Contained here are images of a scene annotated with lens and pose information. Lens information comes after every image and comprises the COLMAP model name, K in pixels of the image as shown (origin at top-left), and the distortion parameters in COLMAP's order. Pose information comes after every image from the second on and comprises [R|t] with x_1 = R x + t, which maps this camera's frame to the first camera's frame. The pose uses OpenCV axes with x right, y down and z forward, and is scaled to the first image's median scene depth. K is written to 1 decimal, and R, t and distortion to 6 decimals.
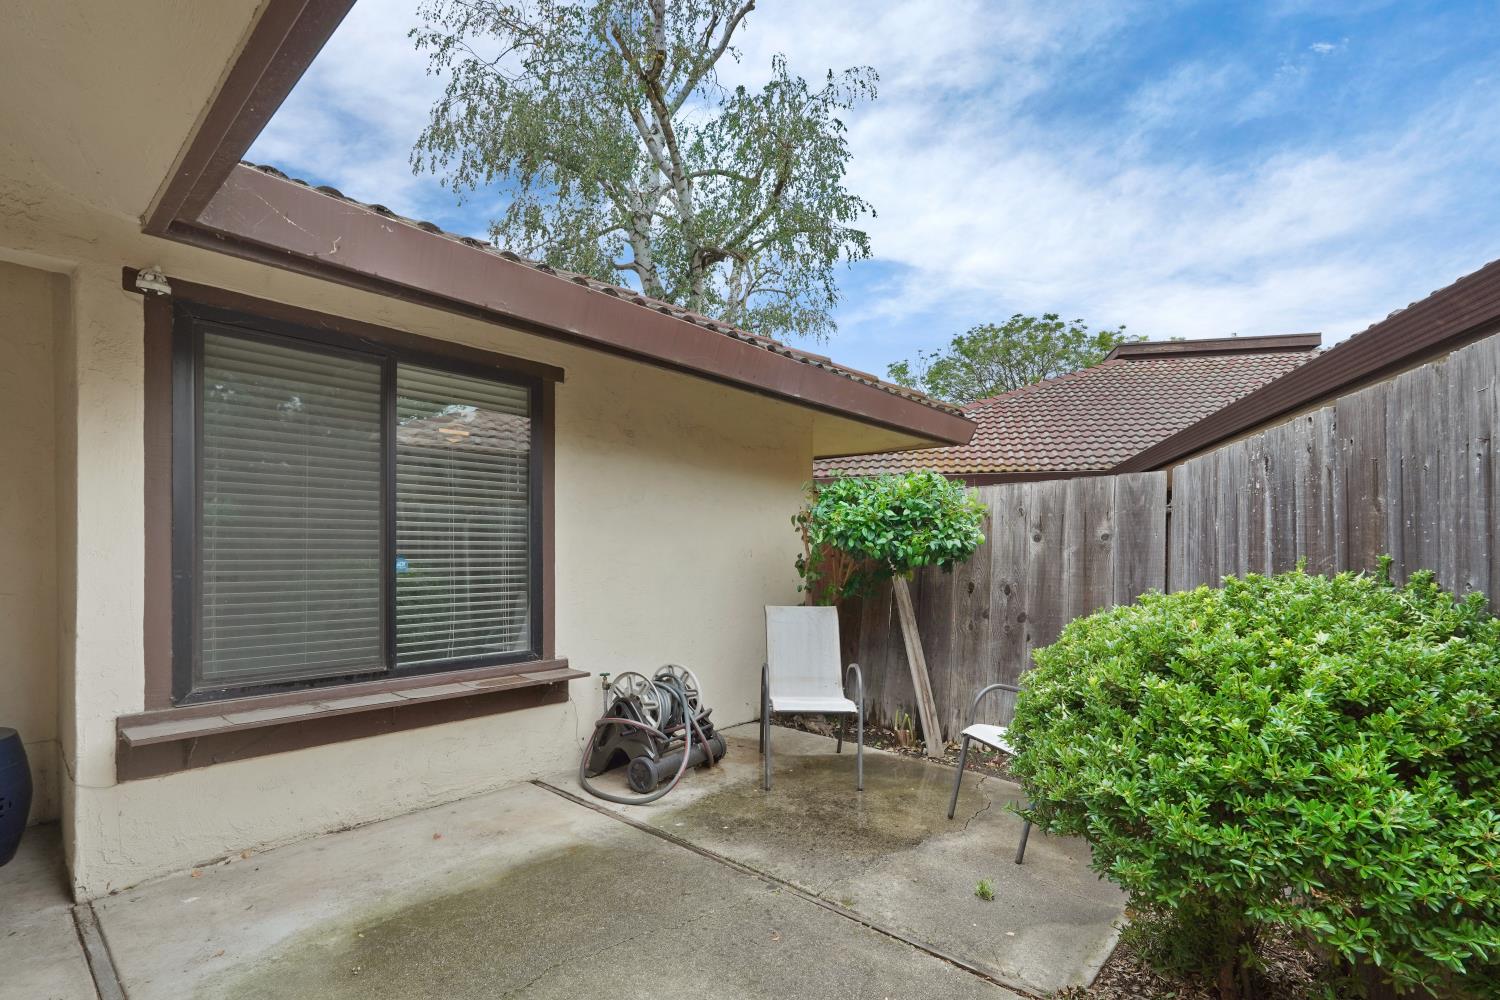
lens RADIAL K [[701.1, 0, 764.8], [0, 701.1, 551.7], [0, 0, 1]] dist [-0.004180, 0.003579]
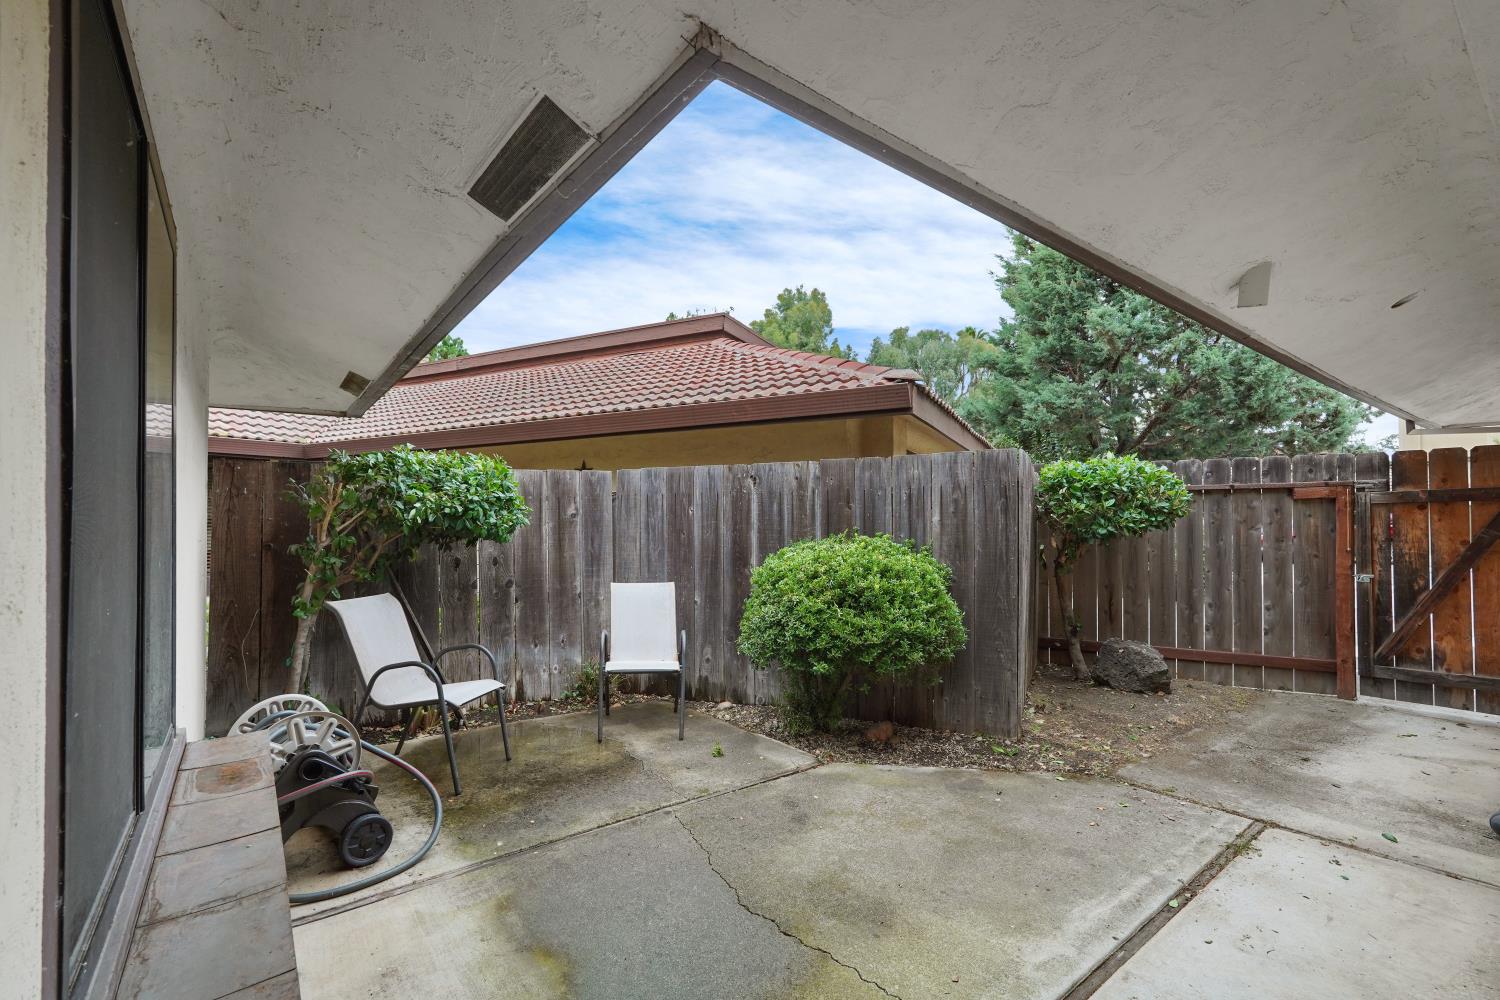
lens RADIAL K [[676.1, 0, 745.8], [0, 676.1, 504.9], [0, 0, 1]] dist [-0.002405, 0.001249]
pose [[0.189998, 0.013867, 0.981687, -0.769791], [0.008937, 0.999834, -0.015853, -0.019194], [-0.981744, 0.011786, 0.189843, 0.447289]]
